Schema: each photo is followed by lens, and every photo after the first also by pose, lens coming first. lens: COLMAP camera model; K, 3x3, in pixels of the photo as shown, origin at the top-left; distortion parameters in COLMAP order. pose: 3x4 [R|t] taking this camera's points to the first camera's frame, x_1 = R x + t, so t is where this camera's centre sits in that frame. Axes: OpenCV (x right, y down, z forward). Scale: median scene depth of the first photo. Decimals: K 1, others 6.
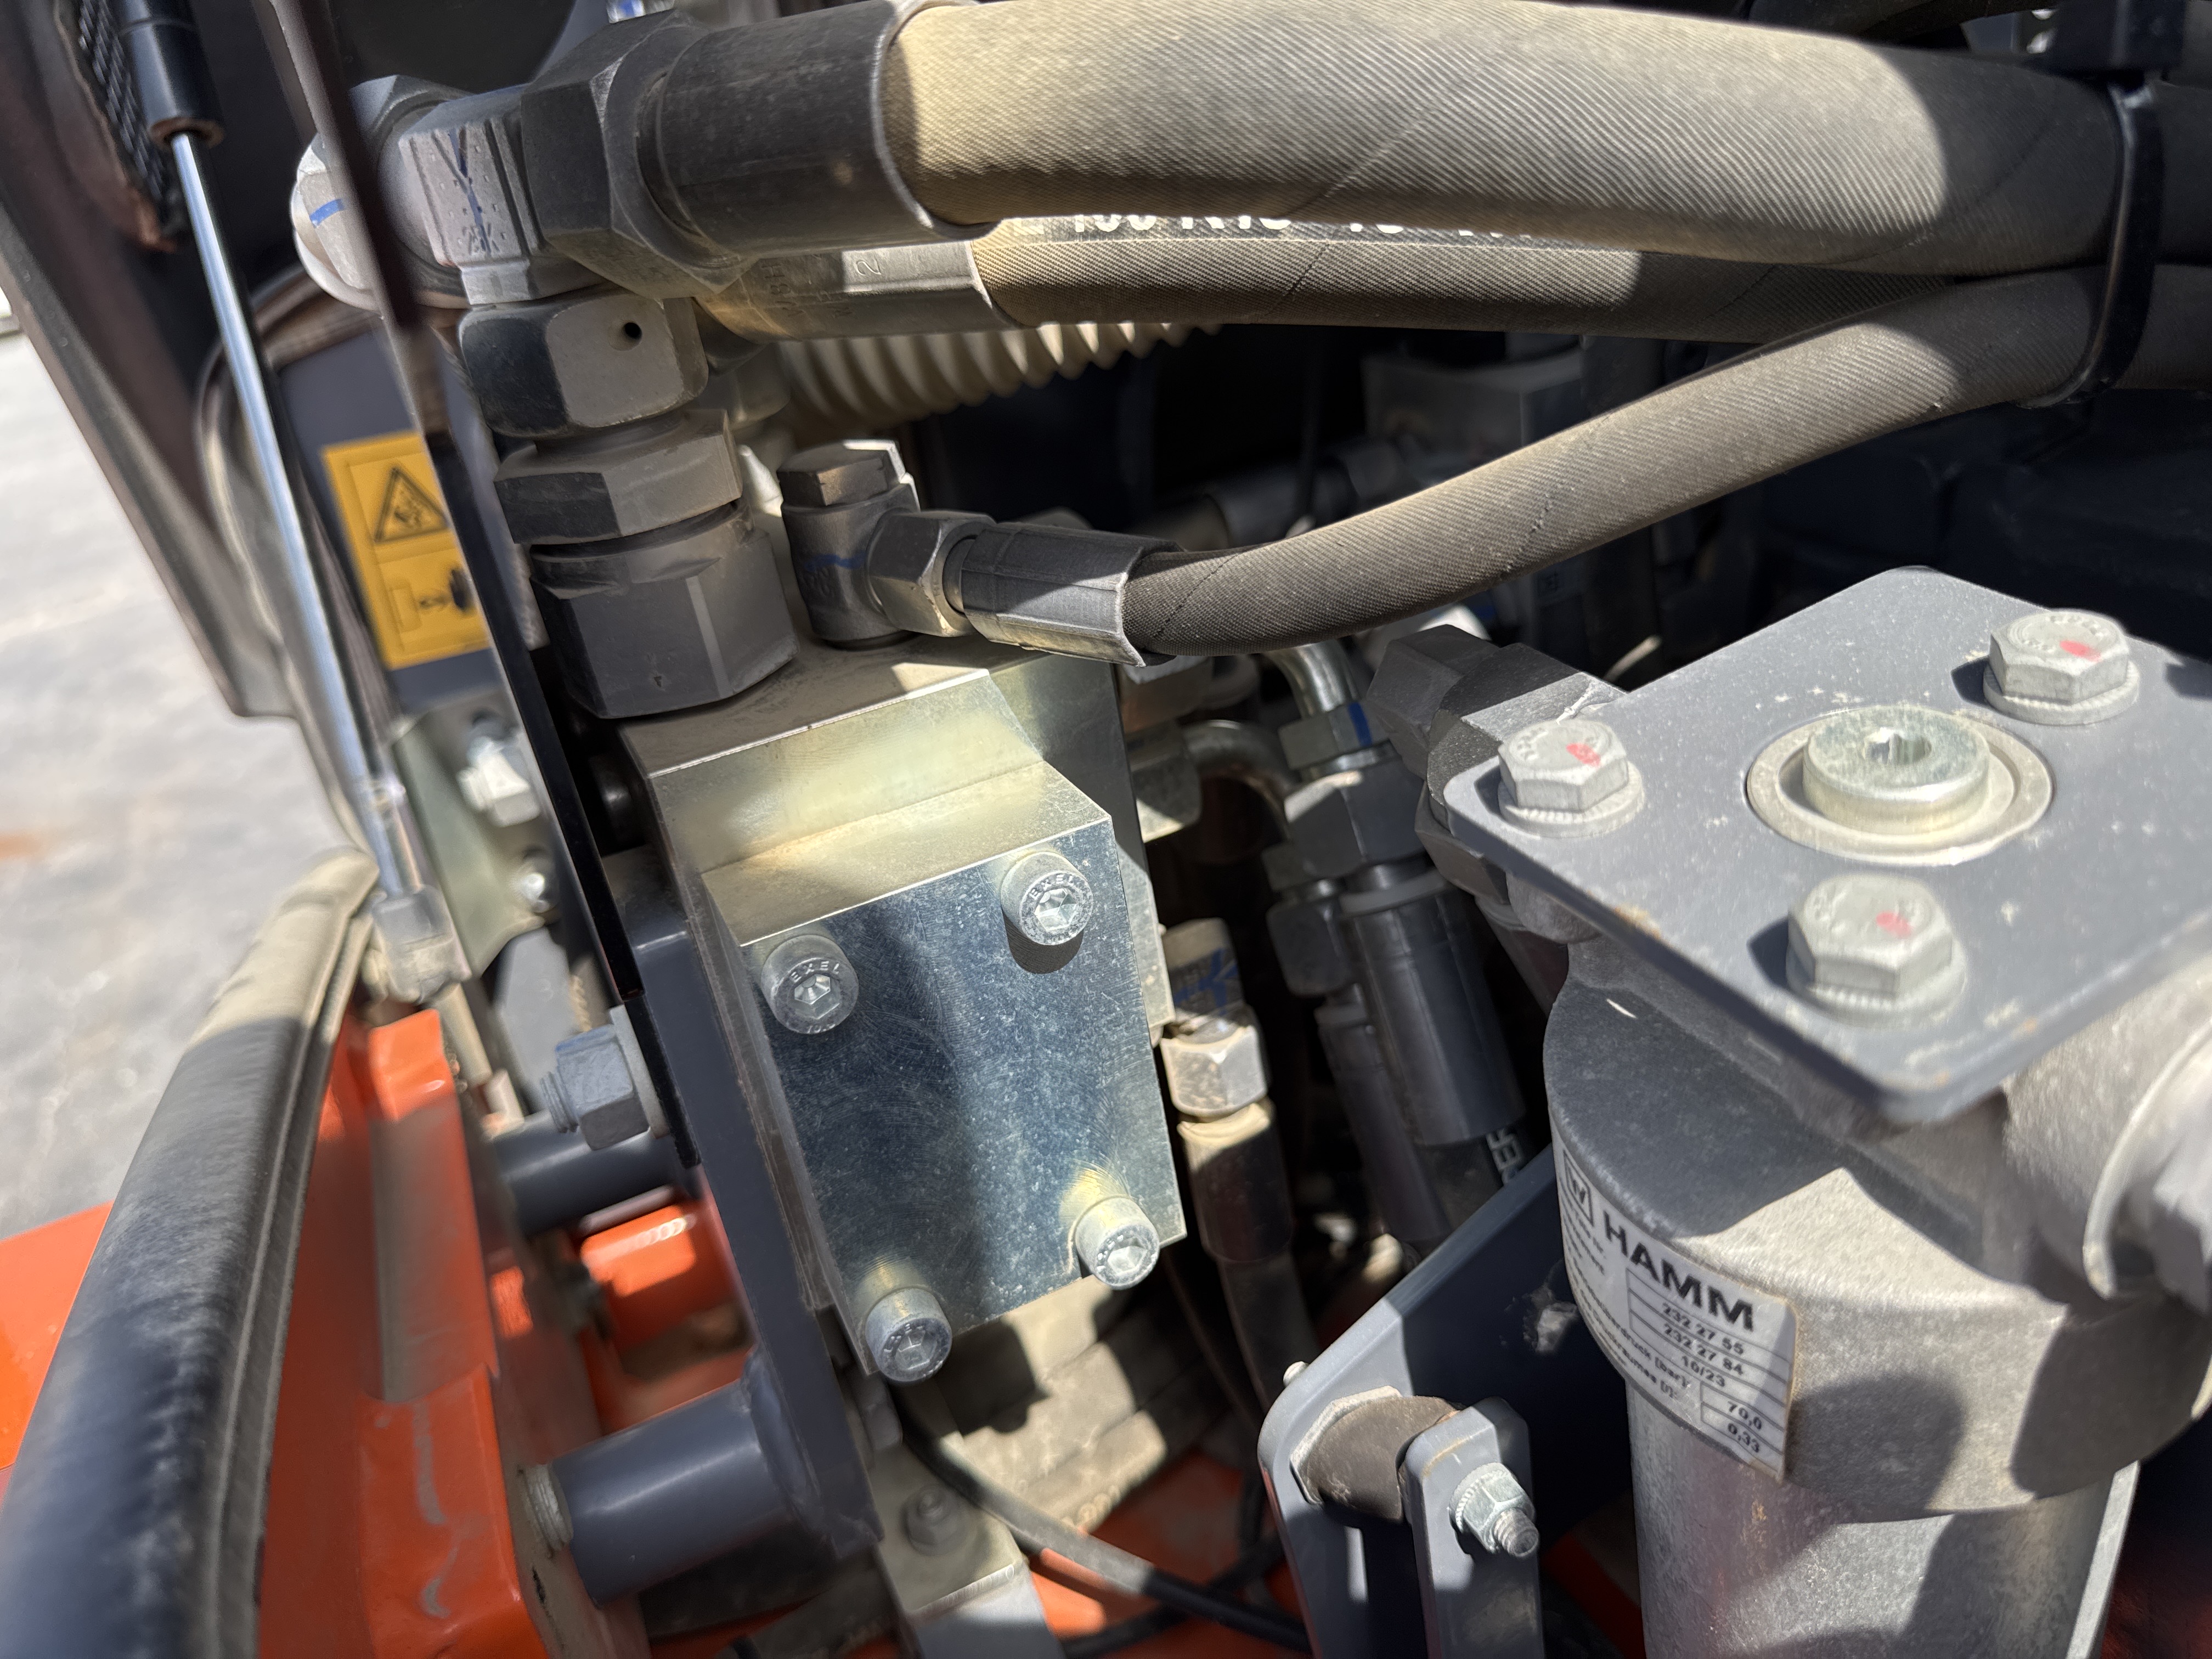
lens RADIAL K [[1610.3, 0, 1106.0], [0, 1610.3, 829.5], [0, 0, 1]] dist [-0.002872, 0.001406]
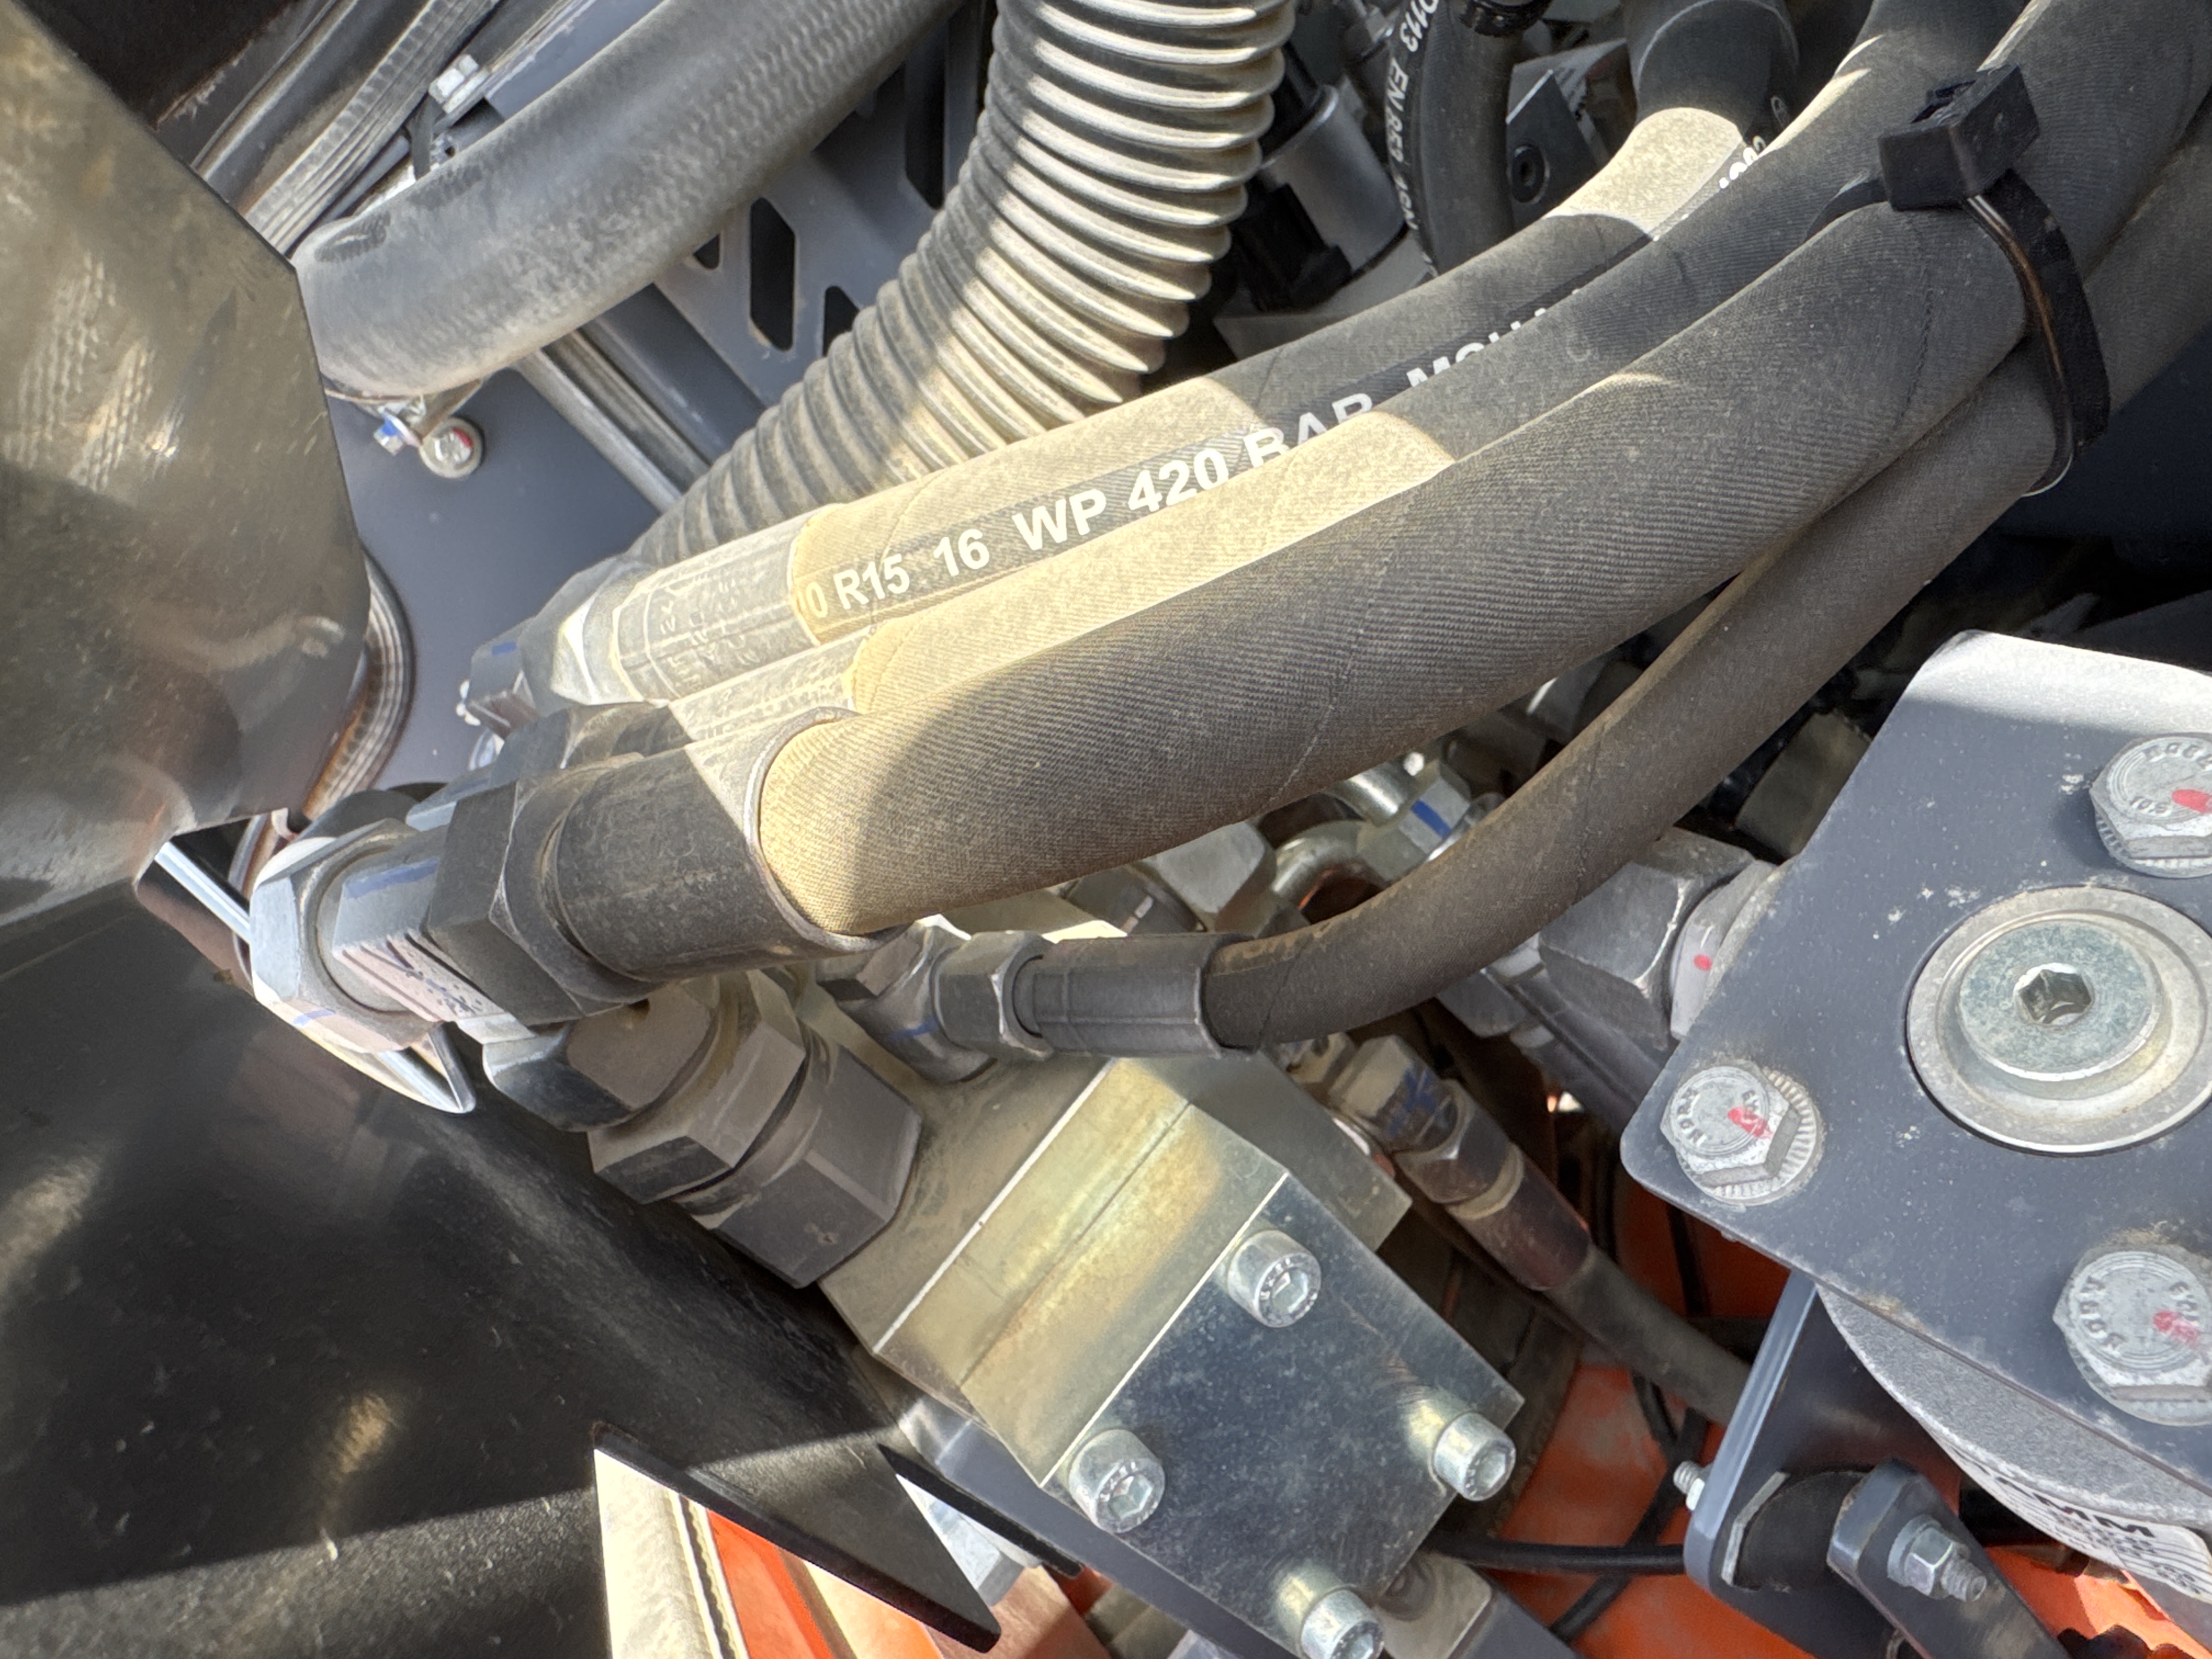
lens RADIAL K [[1565.6, 0, 1106.0], [0, 1565.6, 829.5], [0, 0, 1]] dist [0.005501, 0.001333]
pose [[0.871787, -0.480306, -0.096406, 0.107129], [0.489701, 0.859821, 0.144573, -0.414728], [0.013453, -0.173247, 0.984786, 0.074381]]
